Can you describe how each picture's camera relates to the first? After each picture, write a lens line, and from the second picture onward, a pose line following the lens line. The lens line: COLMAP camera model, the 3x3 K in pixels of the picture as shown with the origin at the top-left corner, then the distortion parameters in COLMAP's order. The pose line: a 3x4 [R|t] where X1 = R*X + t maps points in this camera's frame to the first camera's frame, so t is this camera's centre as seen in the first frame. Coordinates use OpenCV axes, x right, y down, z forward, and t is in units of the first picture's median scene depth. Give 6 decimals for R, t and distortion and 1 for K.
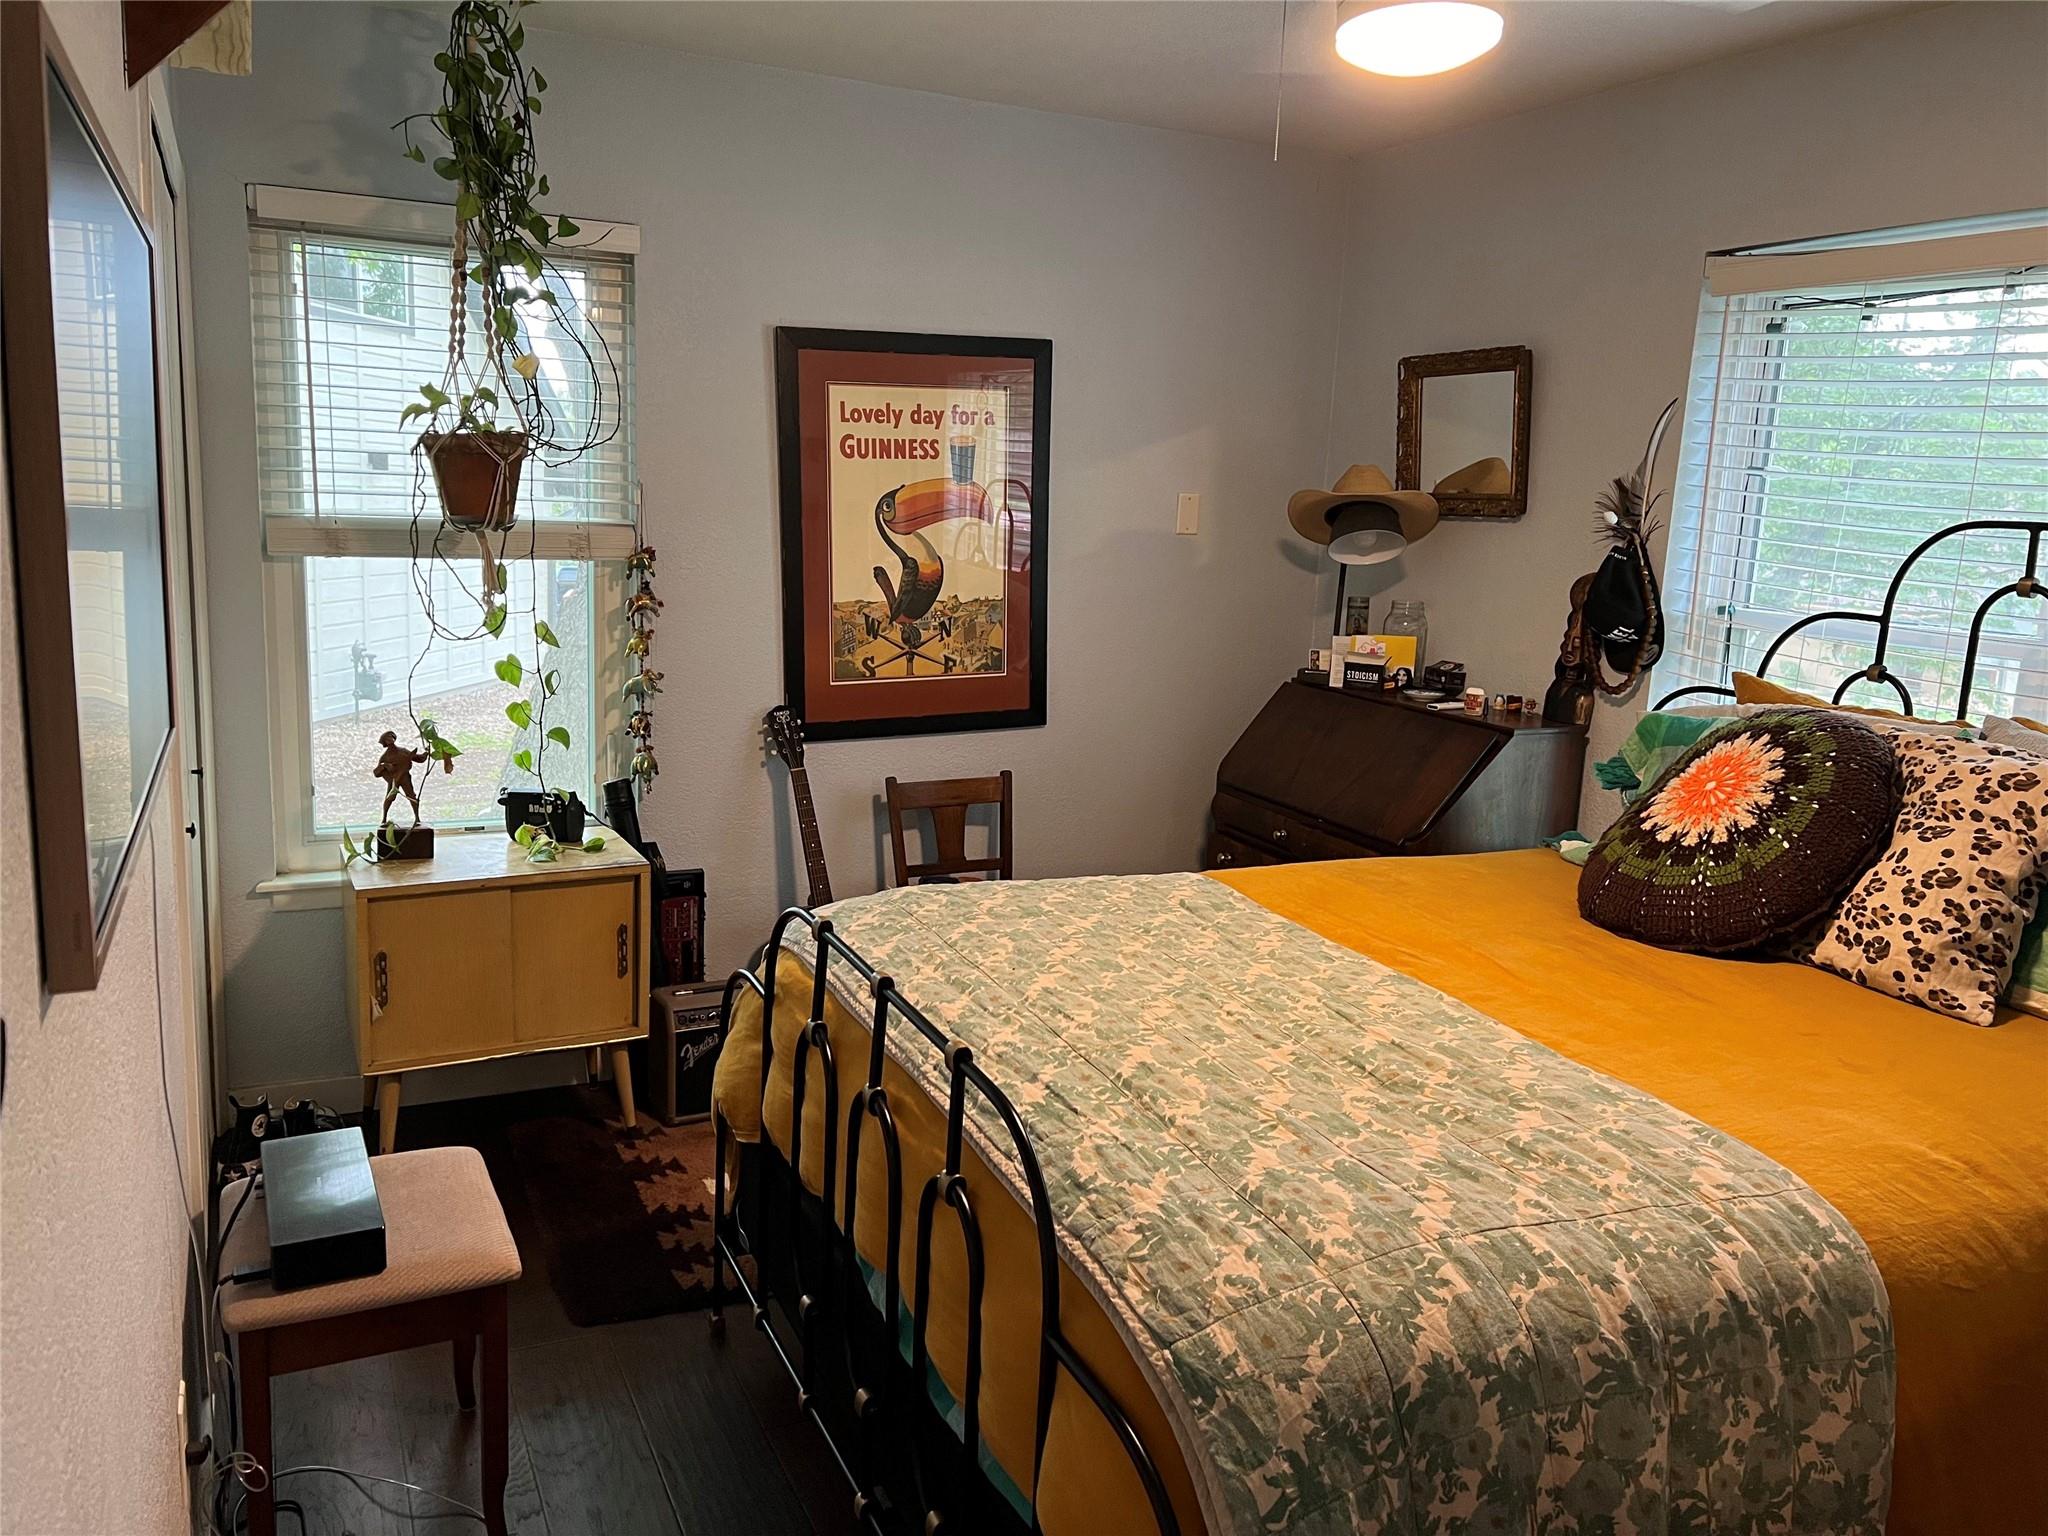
lens RADIAL K [[1540.9, 0, 1027.5], [0, 1540.9, 758.2], [0, 0, 1]] dist [0.073779, -0.092355]
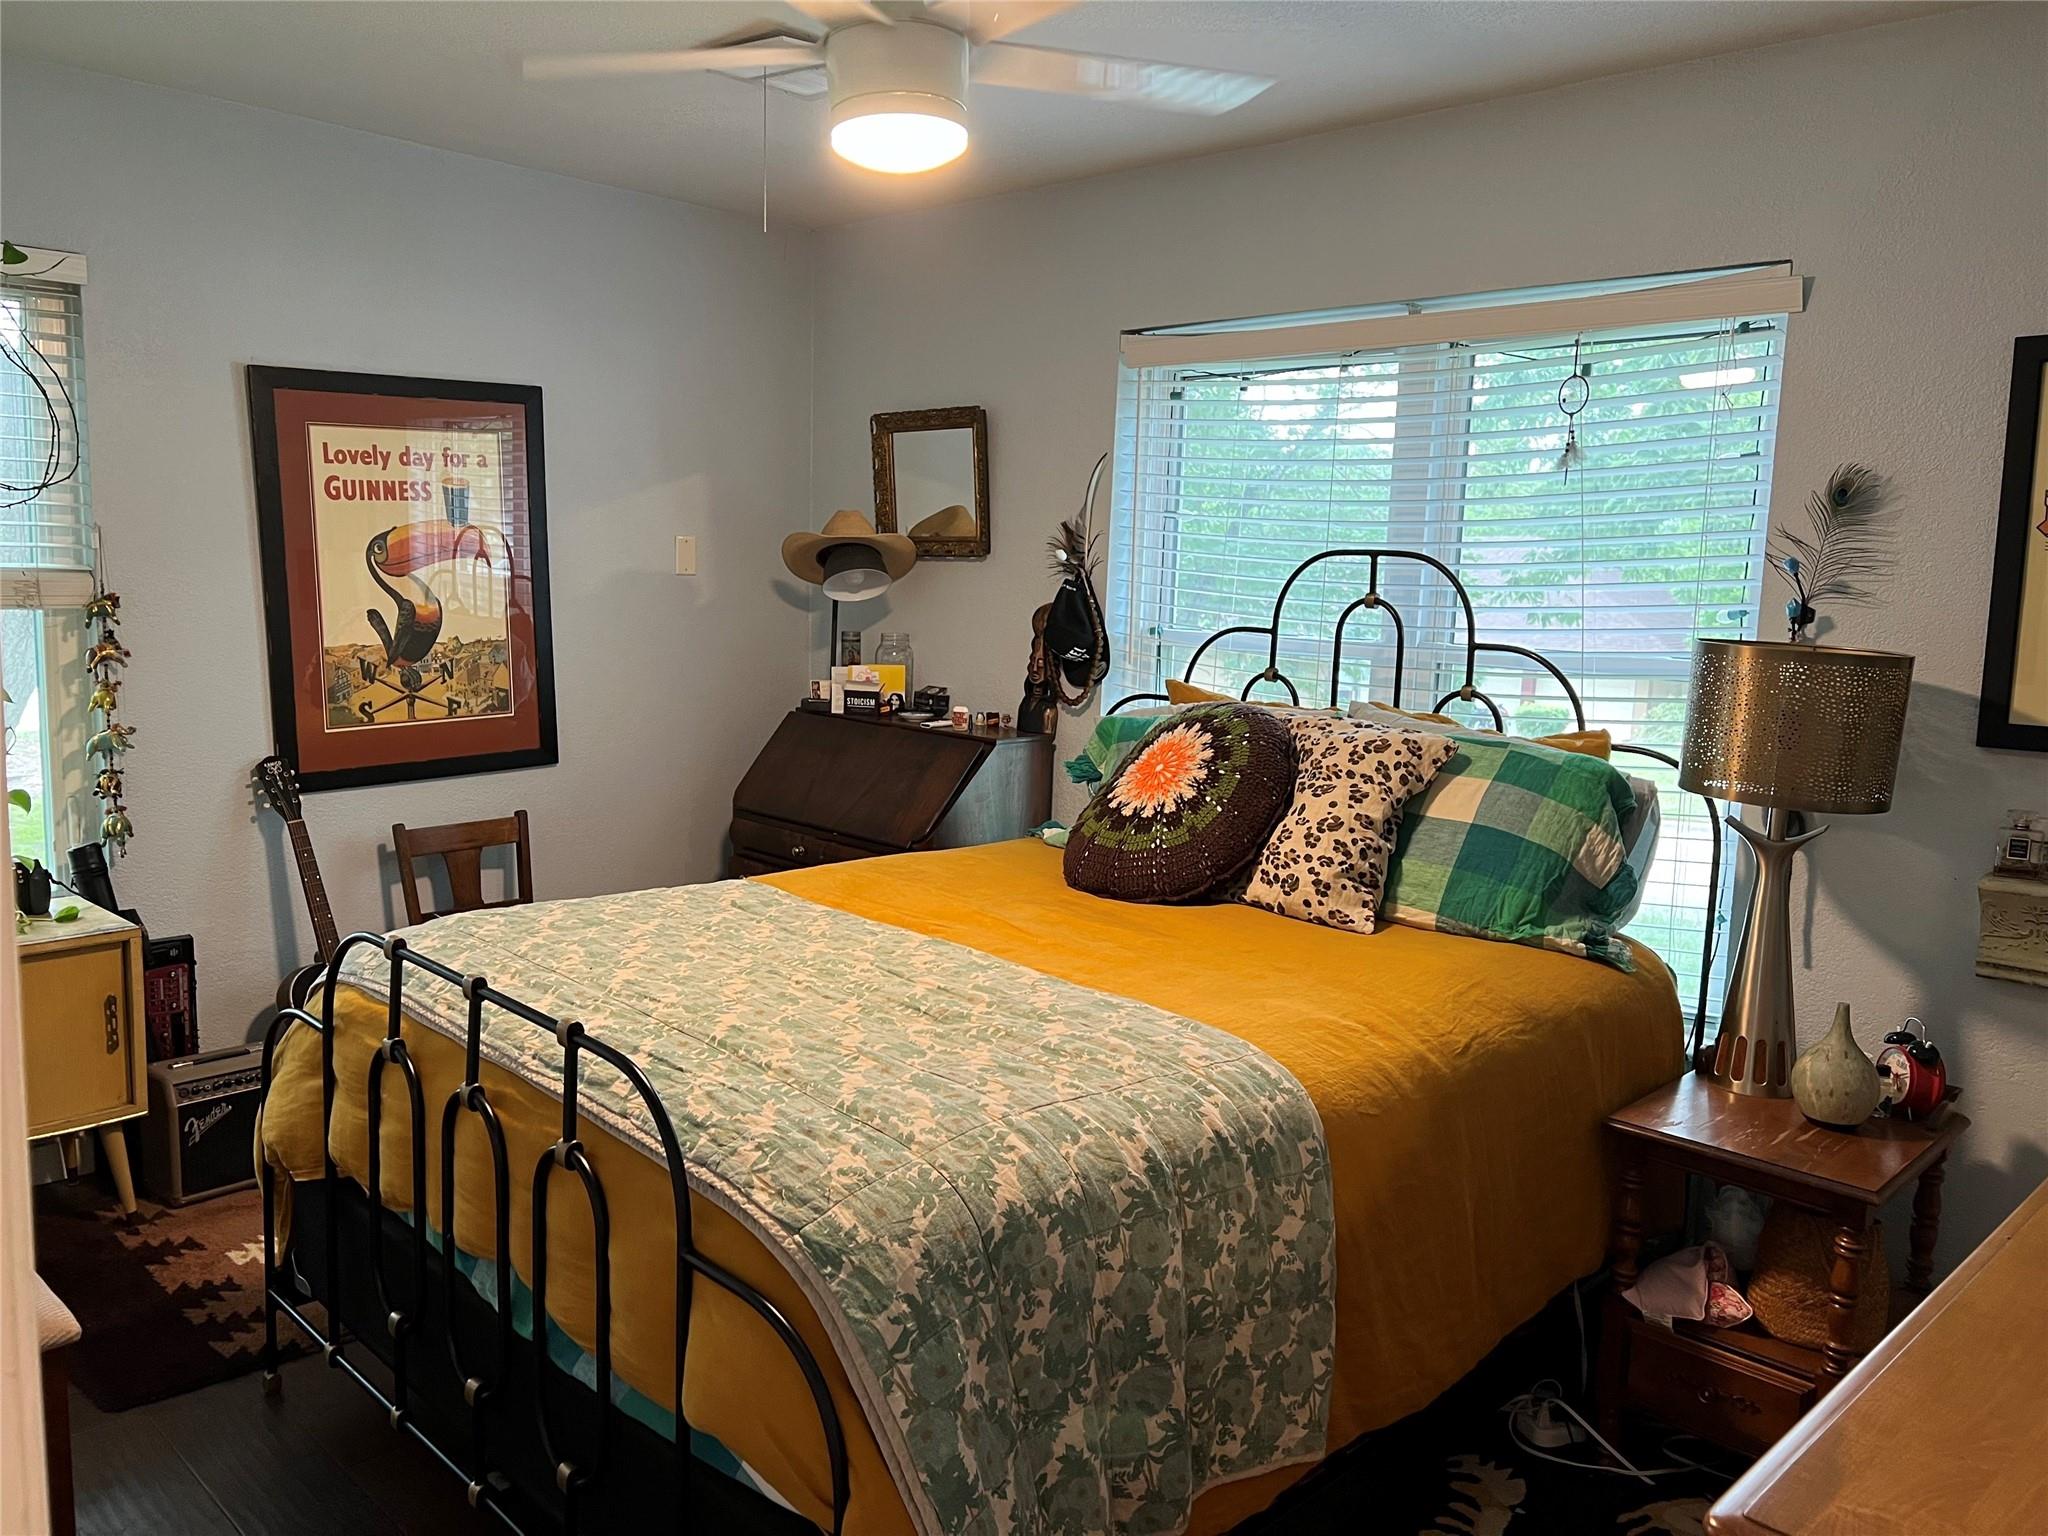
lens RADIAL K [[1514.9, 0, 1024.0], [0, 1514.9, 768.0], [0, 0, 1]] dist [0.124189, -0.142691]
pose [[0.940719, -0.061317, 0.333599, -0.063177], [0.070375, 0.997406, -0.015125, 0.031209], [-0.331806, 0.037705, 0.942594, -0.092099]]
